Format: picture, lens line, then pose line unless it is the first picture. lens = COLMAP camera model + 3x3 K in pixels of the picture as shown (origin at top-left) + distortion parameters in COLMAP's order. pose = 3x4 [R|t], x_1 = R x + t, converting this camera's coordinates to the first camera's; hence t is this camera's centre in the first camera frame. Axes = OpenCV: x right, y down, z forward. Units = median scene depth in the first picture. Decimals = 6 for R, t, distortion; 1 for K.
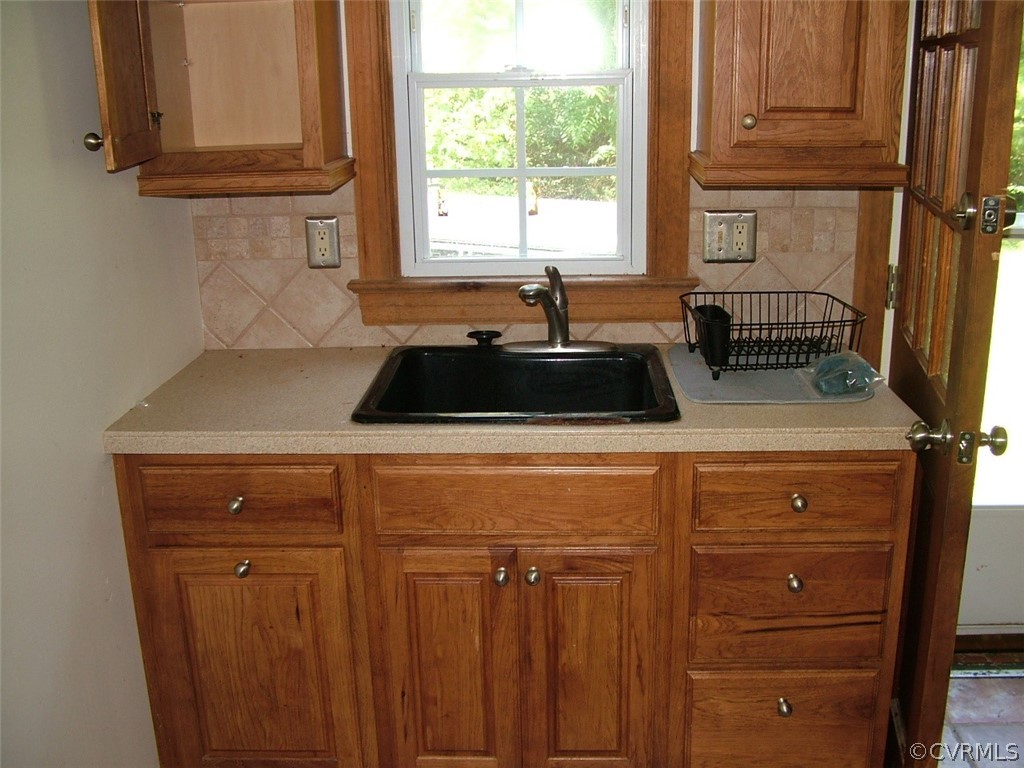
lens RADIAL K [[1077.6, 0, 519.5], [0, 1077.6, 384.3], [0, 0, 1]] dist [-0.073900, 0.000000]
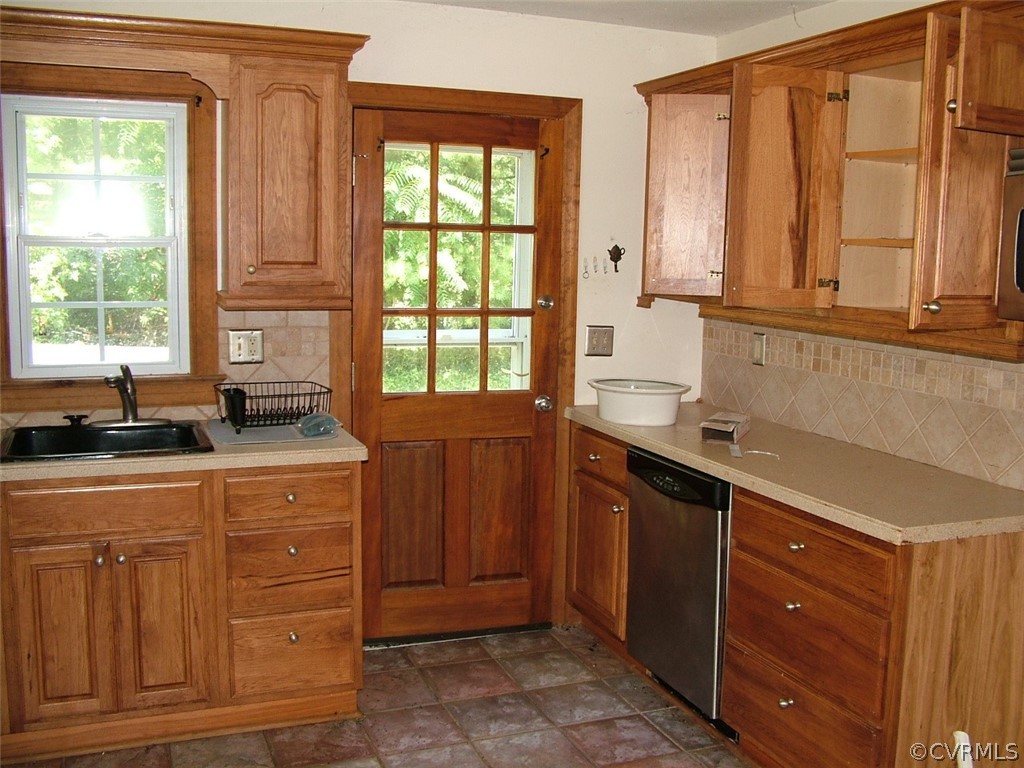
lens RADIAL K [[1077.6, 0, 503.7], [0, 1077.6, 379.4], [0, 0, 1]] dist [-0.073900, 0.000000]
pose [[0.923449, -0.020639, 0.383166, -0.056892], [0.081501, 0.986319, -0.143294, 0.179845], [-0.374966, 0.163553, 0.912497, -0.590333]]
